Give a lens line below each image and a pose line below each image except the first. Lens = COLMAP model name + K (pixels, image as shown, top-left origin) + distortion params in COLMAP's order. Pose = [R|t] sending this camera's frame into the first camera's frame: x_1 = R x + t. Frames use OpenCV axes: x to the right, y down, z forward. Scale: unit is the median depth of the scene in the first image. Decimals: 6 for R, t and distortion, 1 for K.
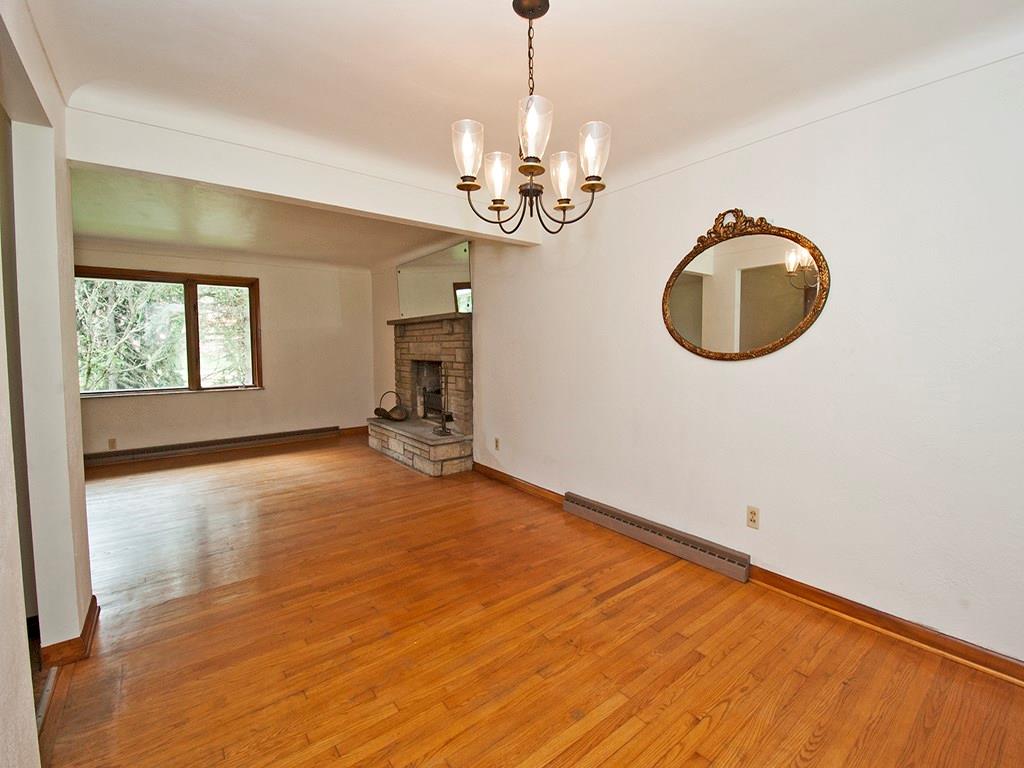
lens RADIAL K [[446.5, 0, 523.3], [0, 446.5, 372.4], [0, 0, 1]] dist [0.016350, -0.019357]
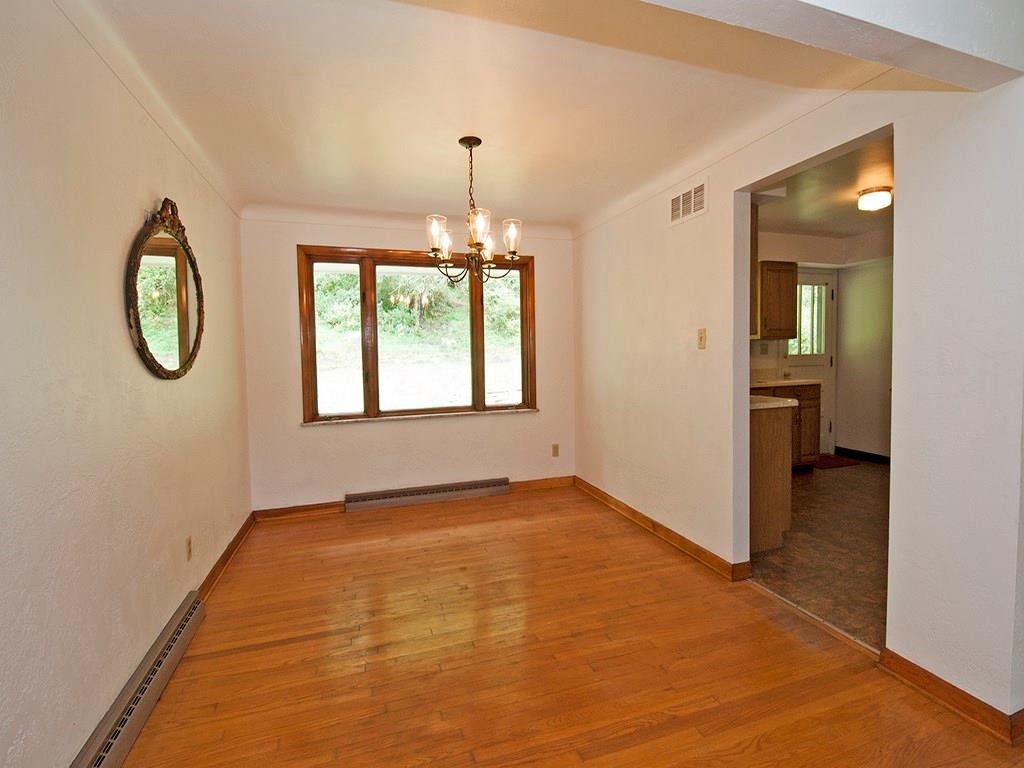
lens RADIAL K [[485.4, 0, 523.4], [0, 485.4, 372.9], [0, 0, 1]] dist [0.004412, 0.000232]
pose [[-0.940055, 0.005281, 0.340983, -0.247259], [0.038909, 0.995012, 0.091856, -0.050759], [-0.338797, 0.099617, -0.935571, 0.867272]]
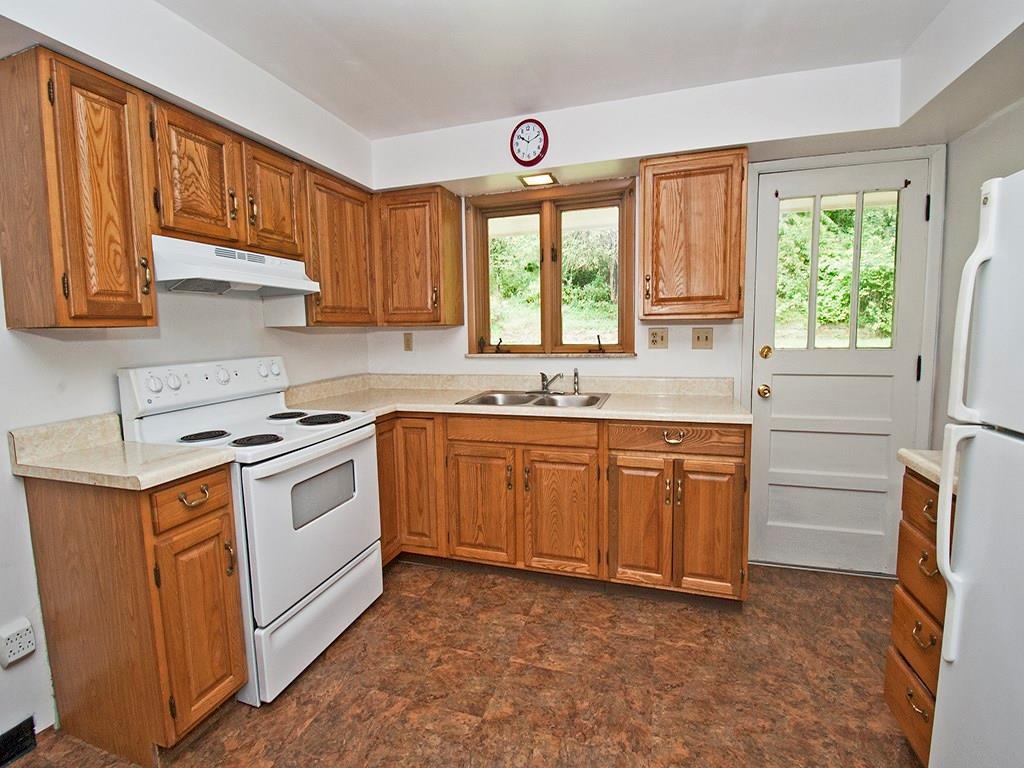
lens RADIAL K [[446.5, 0, 523.3], [0, 446.5, 372.4], [0, 0, 1]] dist [0.016350, -0.019357]
pose [[-0.563576, -0.068788, 0.823196, -0.718136], [0.062407, 0.990134, 0.125463, -0.018878], [-0.823704, 0.122081, -0.553722, 0.063686]]
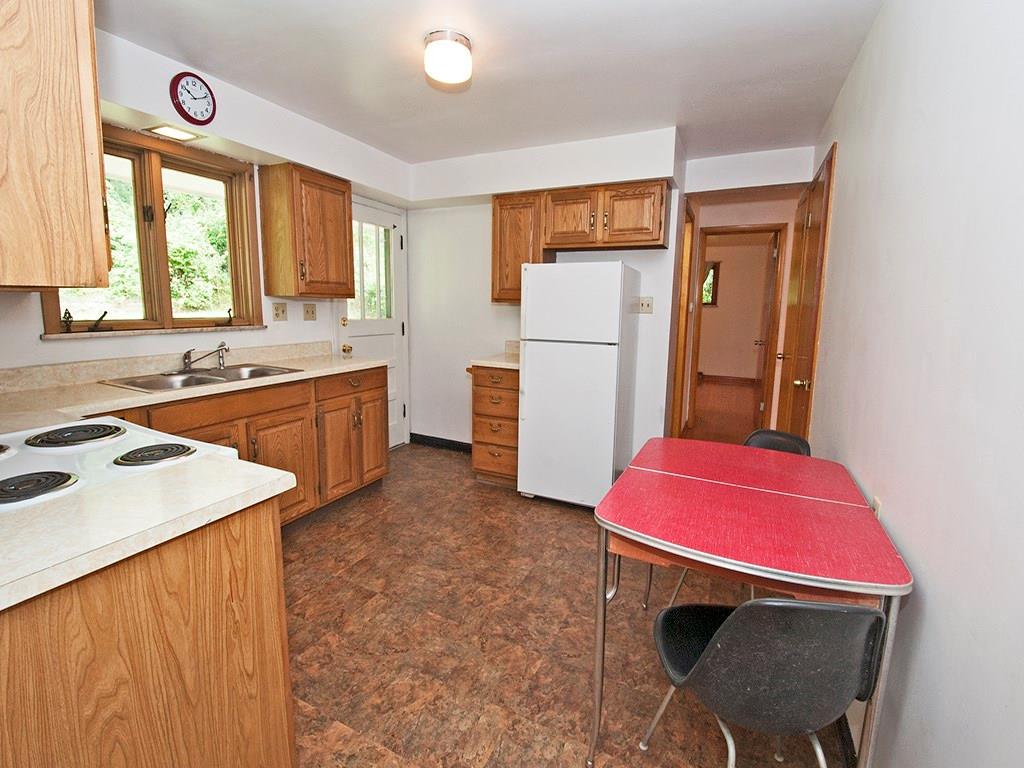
lens RADIAL K [[446.5, 0, 523.3], [0, 446.5, 372.4], [0, 0, 1]] dist [0.016350, -0.019357]
pose [[-0.897661, 0.050460, -0.437788, -0.380048], [-0.041553, 0.979305, 0.198079, -0.038614], [0.438723, 0.195999, -0.876987, 0.360209]]
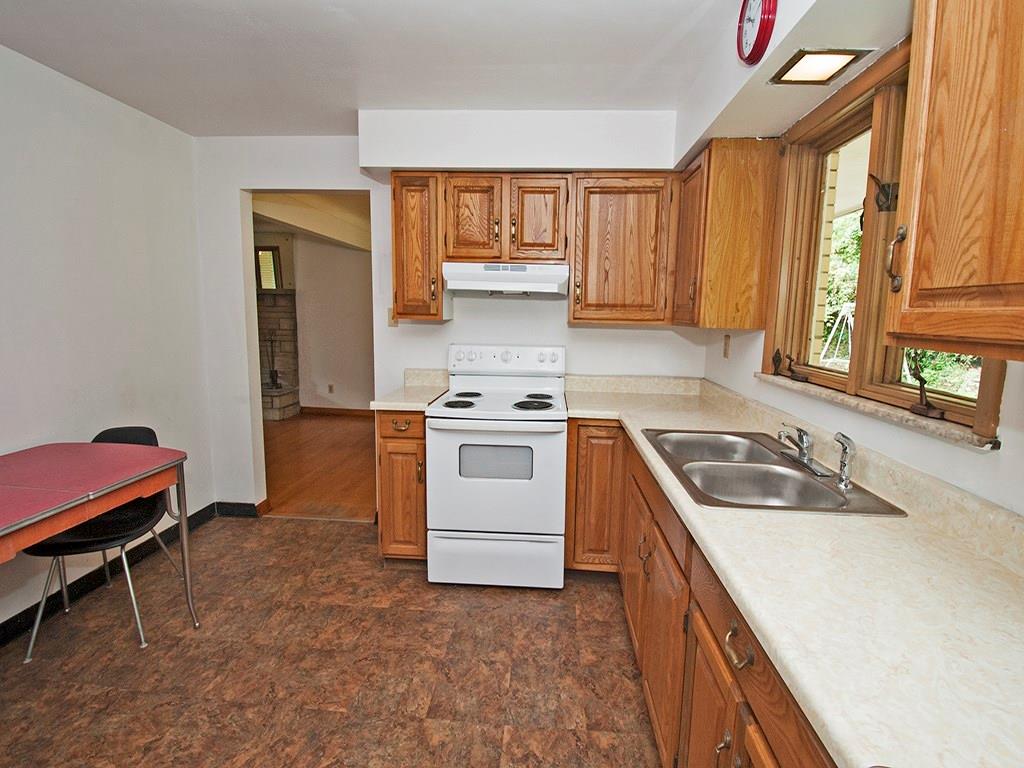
lens RADIAL K [[446.5, 0, 523.3], [0, 446.5, 372.4], [0, 0, 1]] dist [0.016350, -0.019357]
pose [[0.674483, -0.082059, 0.733716, -0.618479], [0.014650, 0.995096, 0.097824, -0.016453], [-0.738145, -0.055232, 0.672378, -0.342311]]
